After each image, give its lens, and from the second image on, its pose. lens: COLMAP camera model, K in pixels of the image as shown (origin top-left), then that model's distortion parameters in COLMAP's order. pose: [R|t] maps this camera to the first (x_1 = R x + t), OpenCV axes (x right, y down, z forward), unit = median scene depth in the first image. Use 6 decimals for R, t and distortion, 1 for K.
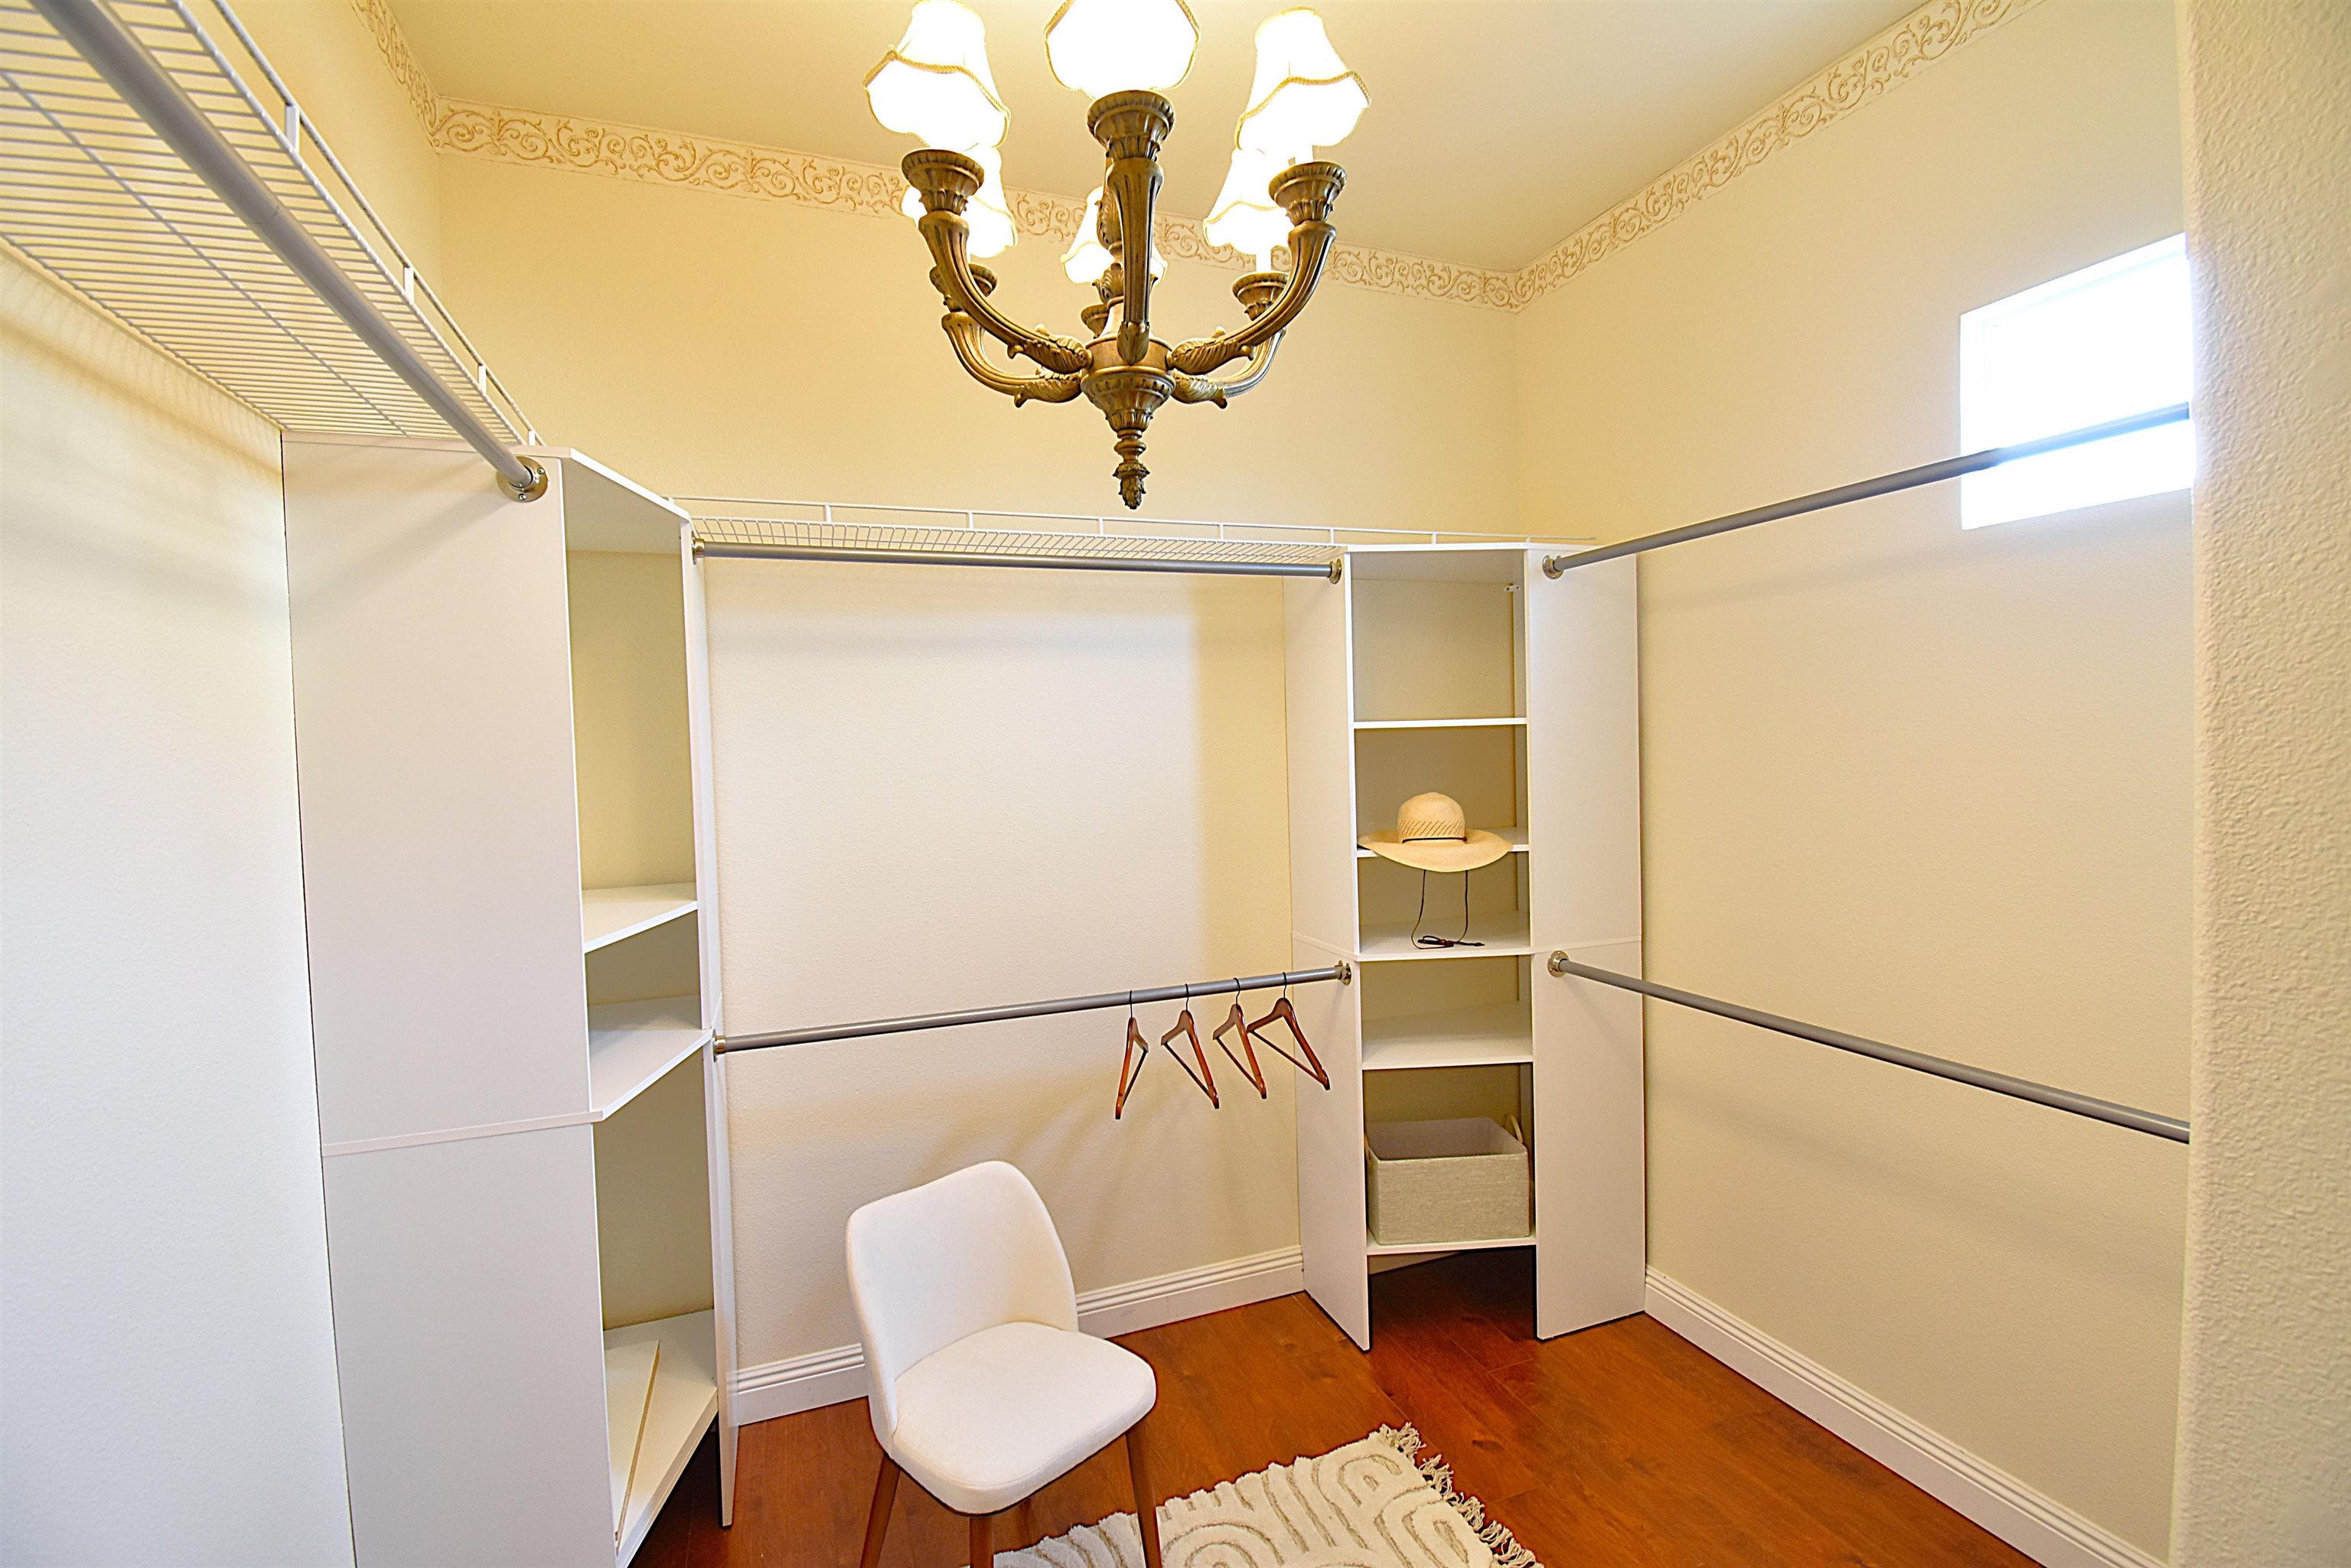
lens RADIAL K [[1035.0, 0, 1193.2], [0, 1035.0, 793.9], [0, 0, 1]] dist [0.003052, -0.014137]
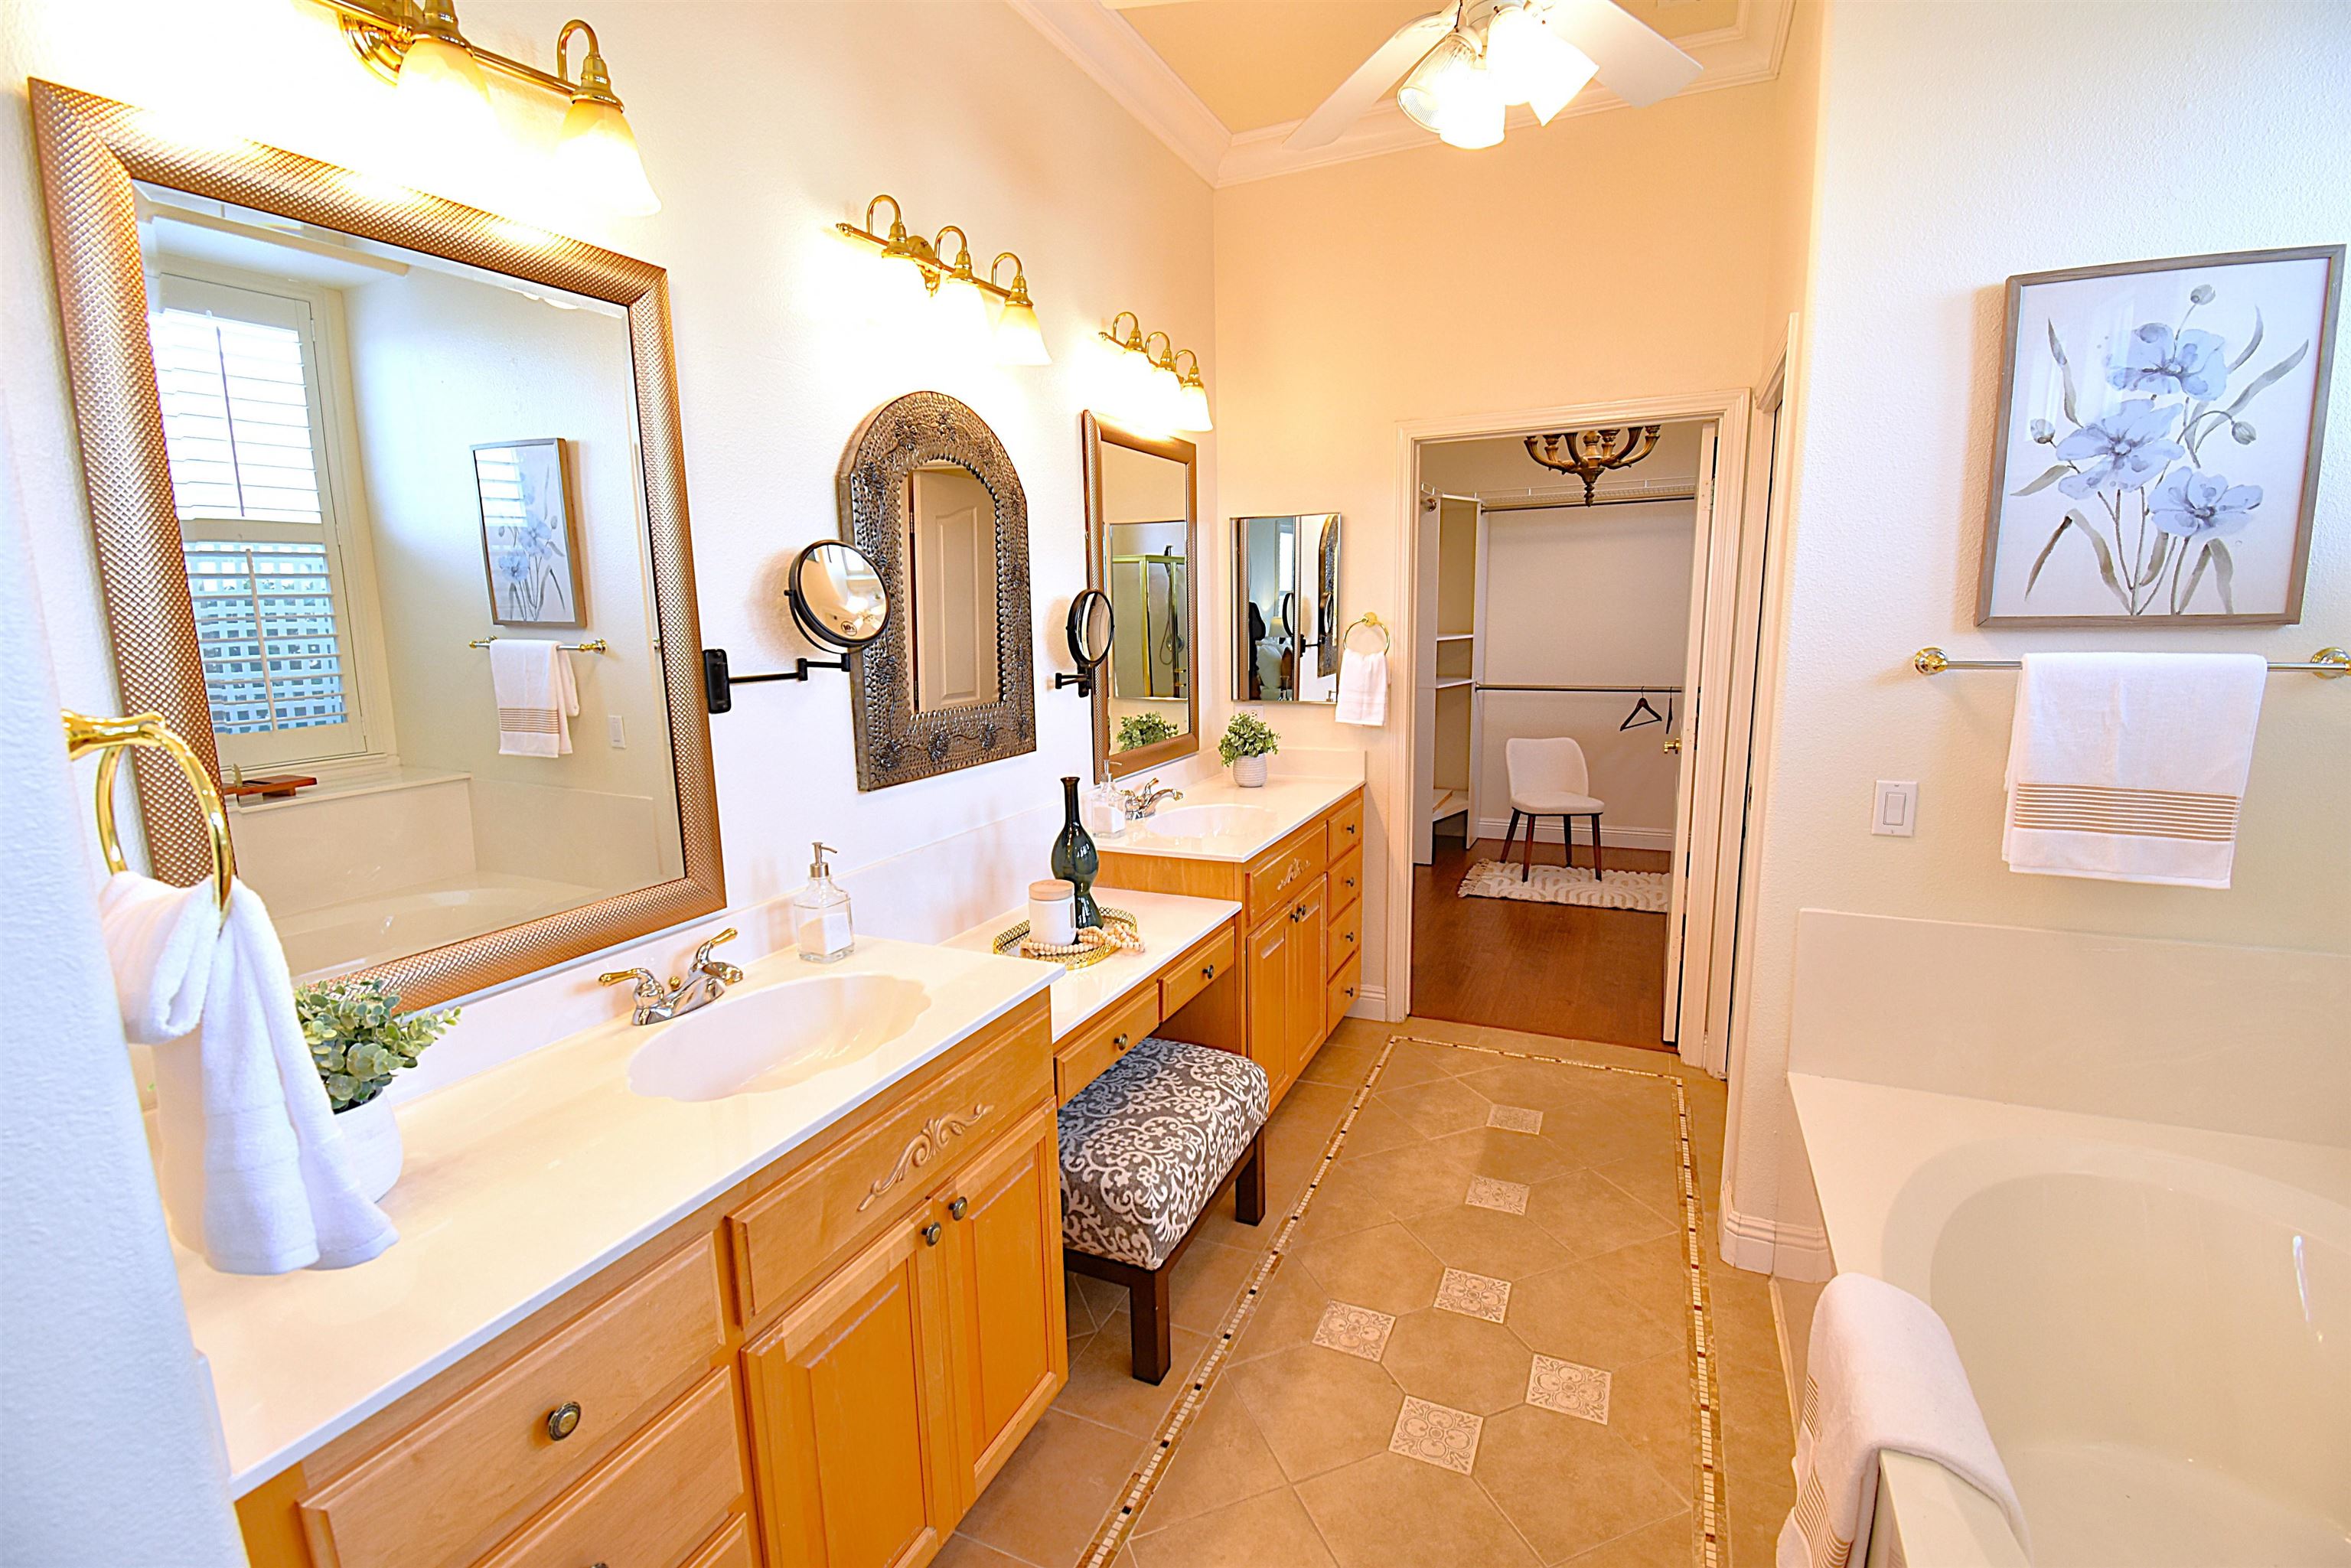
lens RADIAL K [[1035.0, 0, 1193.1], [0, 1035.0, 789.3], [0, 0, 1]] dist [0.003052, -0.014137]
pose [[0.711746, 0.134403, -0.689459, 0.970708], [-0.033122, 0.986854, 0.158185, 0.095746], [0.701656, -0.089751, 0.706841, -1.566308]]
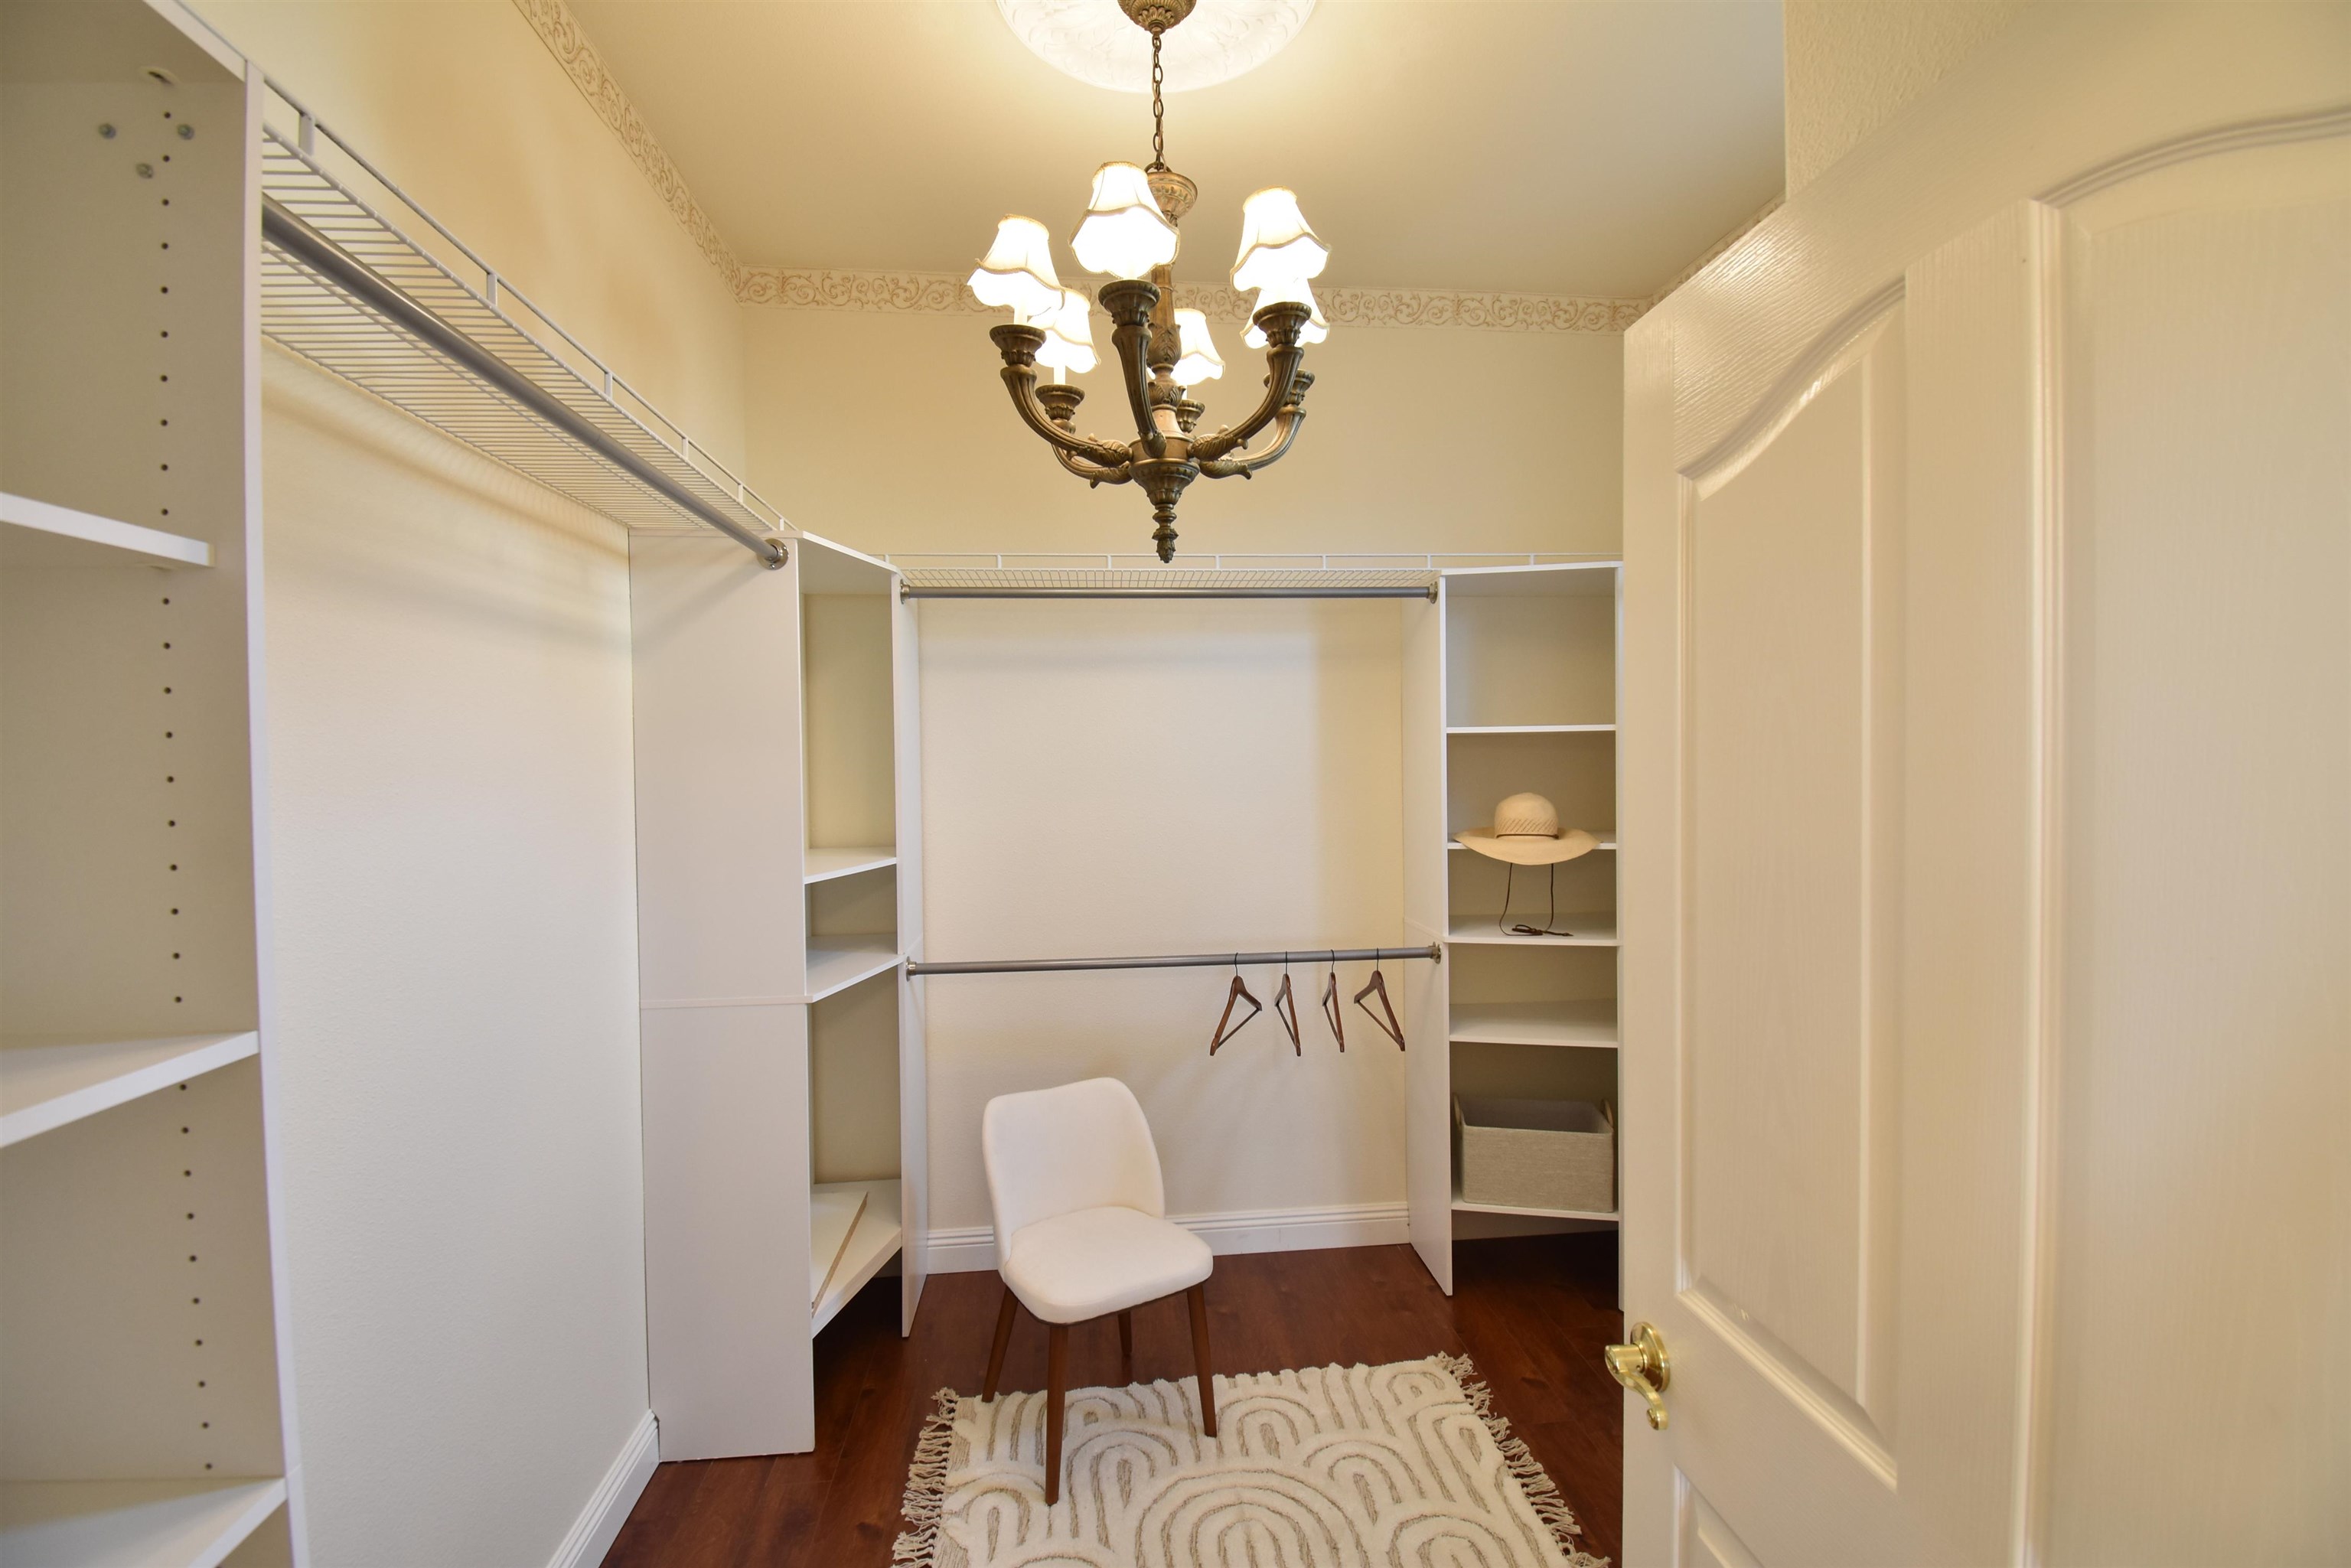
lens RADIAL K [[1035.0, 0, 1188.4], [0, 1035.0, 793.3], [0, 0, 1]] dist [0.003052, -0.014137]
pose [[0.966740, 0.022679, -0.254754, 0.206636], [-0.024523, 0.999691, -0.004066, 0.015748], [0.254583, 0.010178, 0.966997, -0.177877]]
